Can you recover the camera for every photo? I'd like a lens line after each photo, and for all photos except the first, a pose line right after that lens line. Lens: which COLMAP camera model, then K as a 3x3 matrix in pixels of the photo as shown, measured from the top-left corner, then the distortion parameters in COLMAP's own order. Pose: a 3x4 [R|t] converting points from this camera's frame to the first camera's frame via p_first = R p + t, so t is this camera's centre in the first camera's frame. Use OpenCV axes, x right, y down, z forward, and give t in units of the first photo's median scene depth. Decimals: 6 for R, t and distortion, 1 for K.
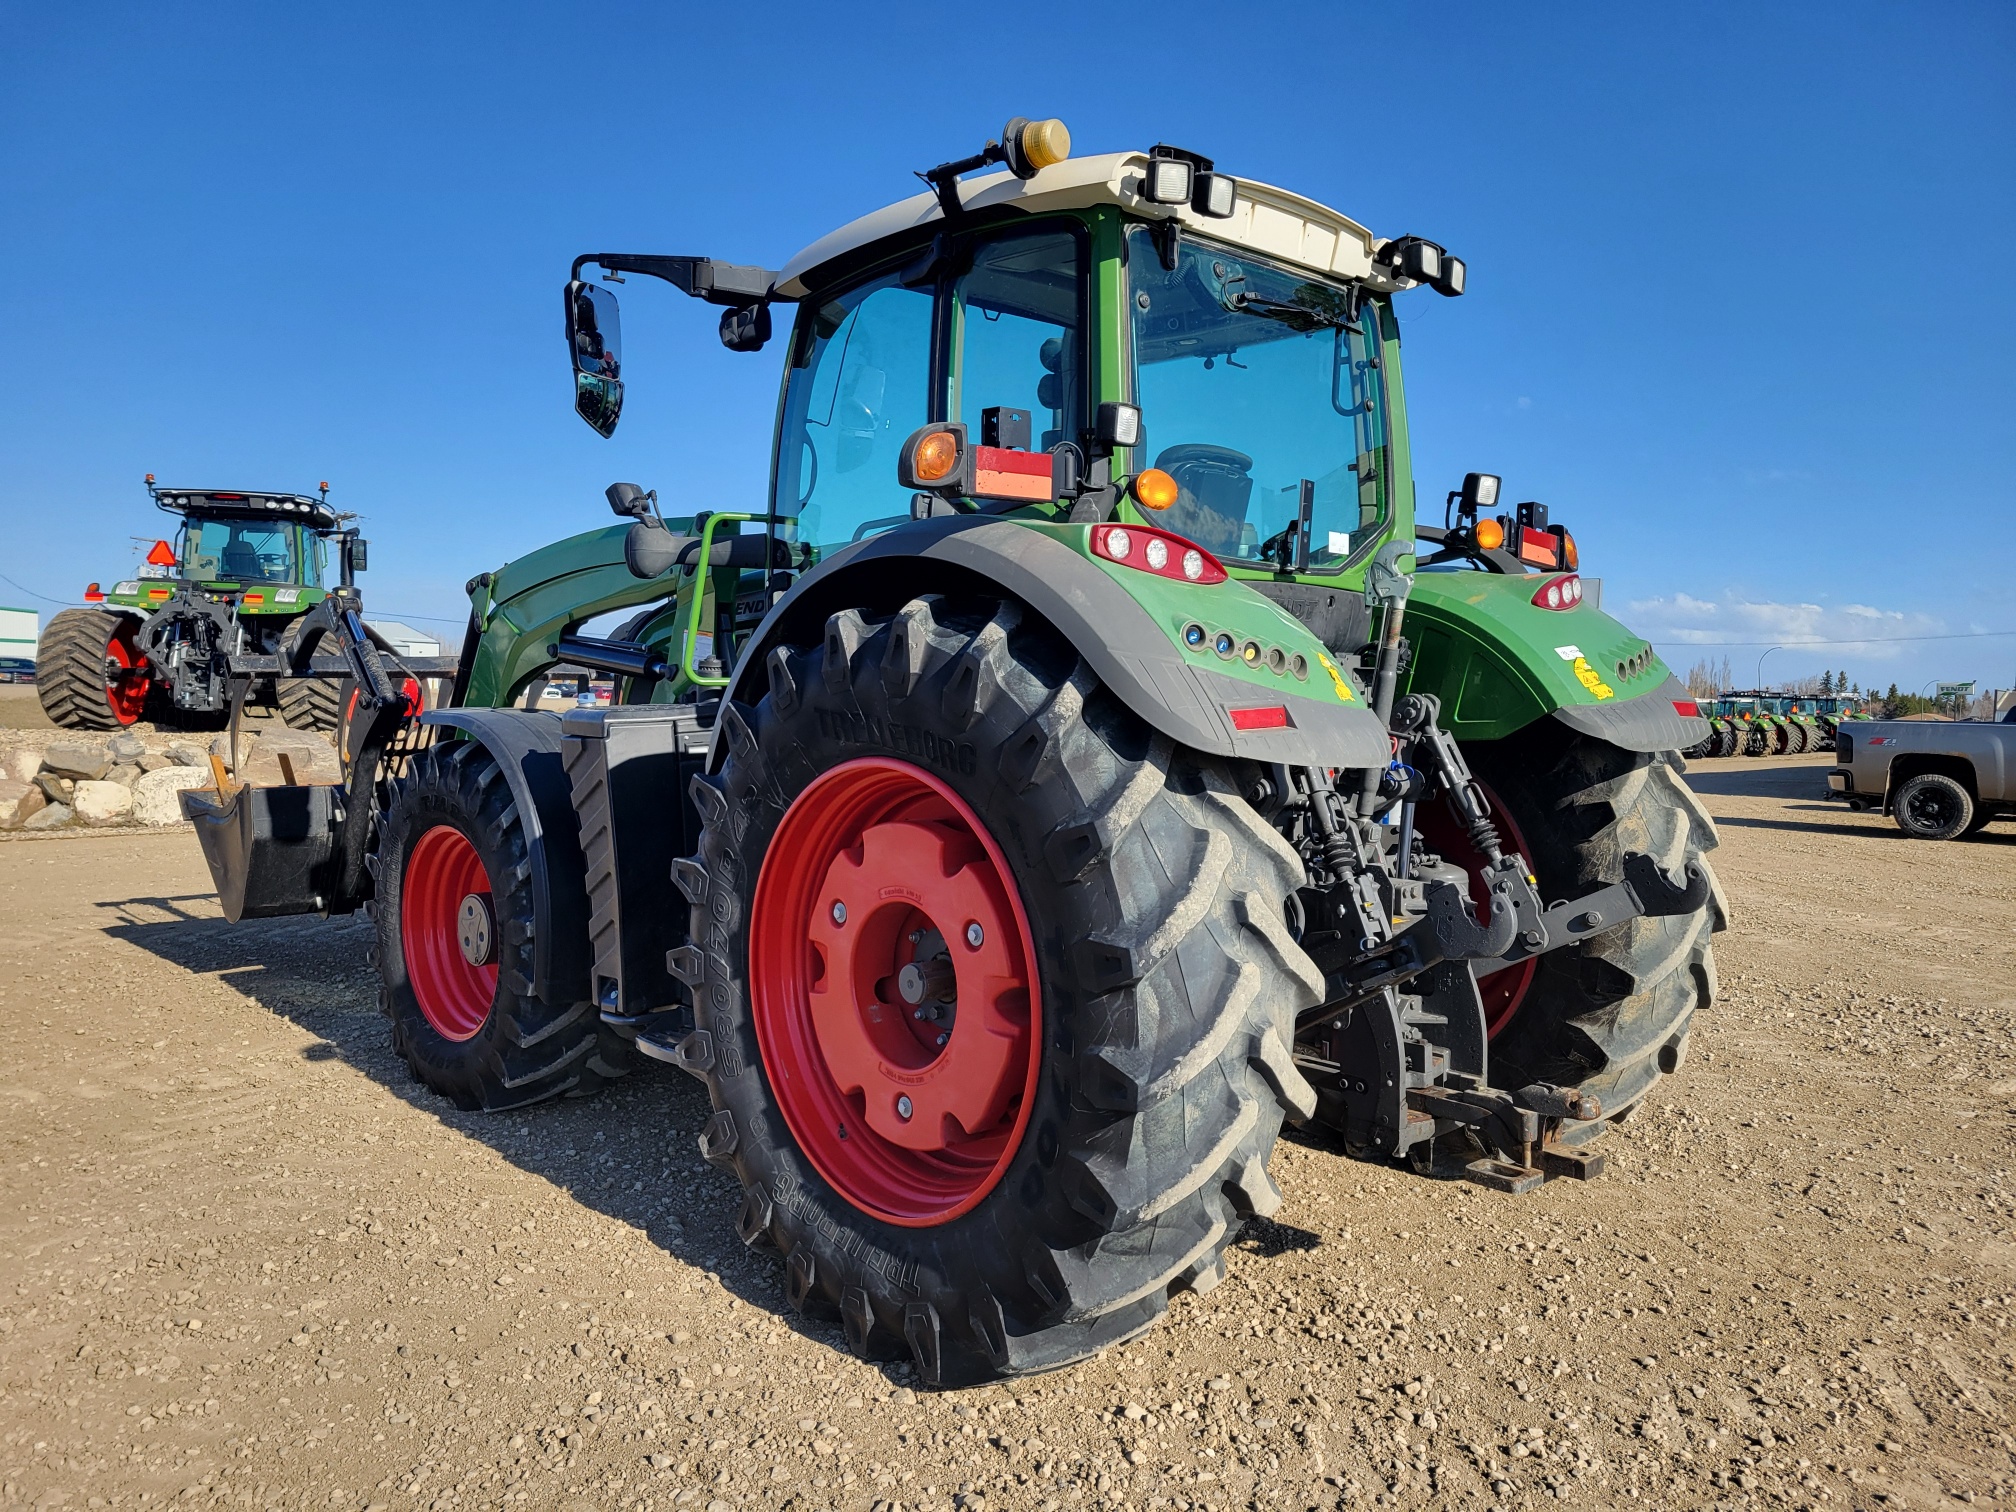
lens RADIAL K [[1526.4, 0, 998.6], [0, 1526.4, 761.8], [0, 0, 1]] dist [0.046016, -0.018672]
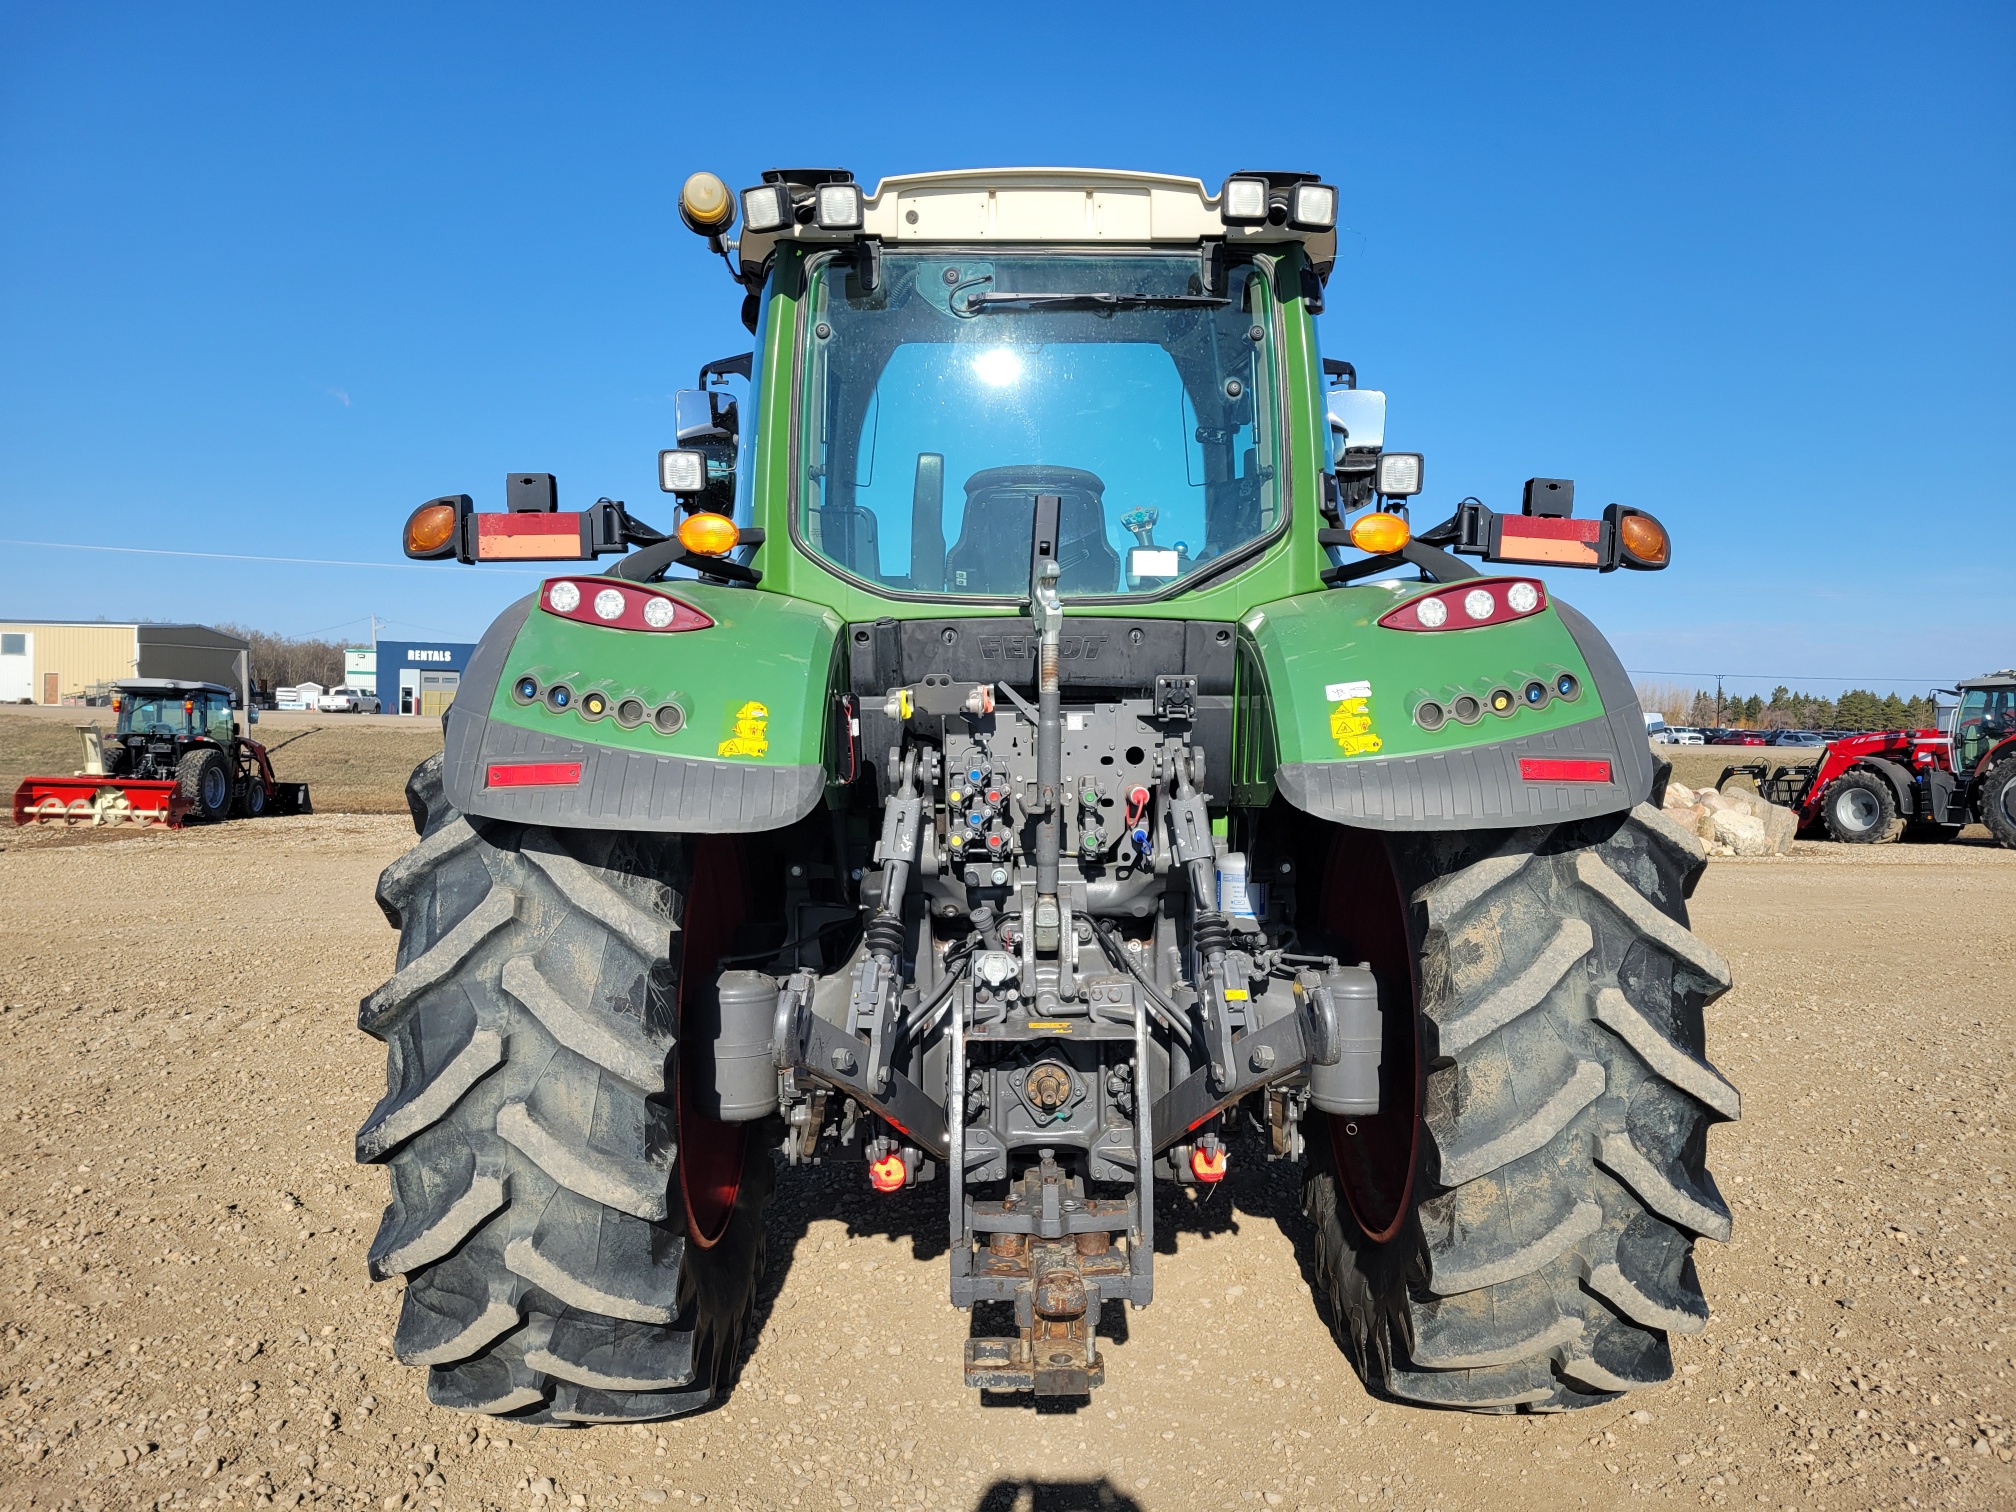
lens RADIAL K [[1526.4, 0, 1001.4], [0, 1526.4, 748.5], [0, 0, 1]] dist [0.046016, -0.018672]
pose [[0.743497, -0.000809, -0.668739, 0.719016], [-0.028215, 0.999071, -0.032577, -0.015109], [0.668144, 0.043089, 0.742784, 0.343584]]
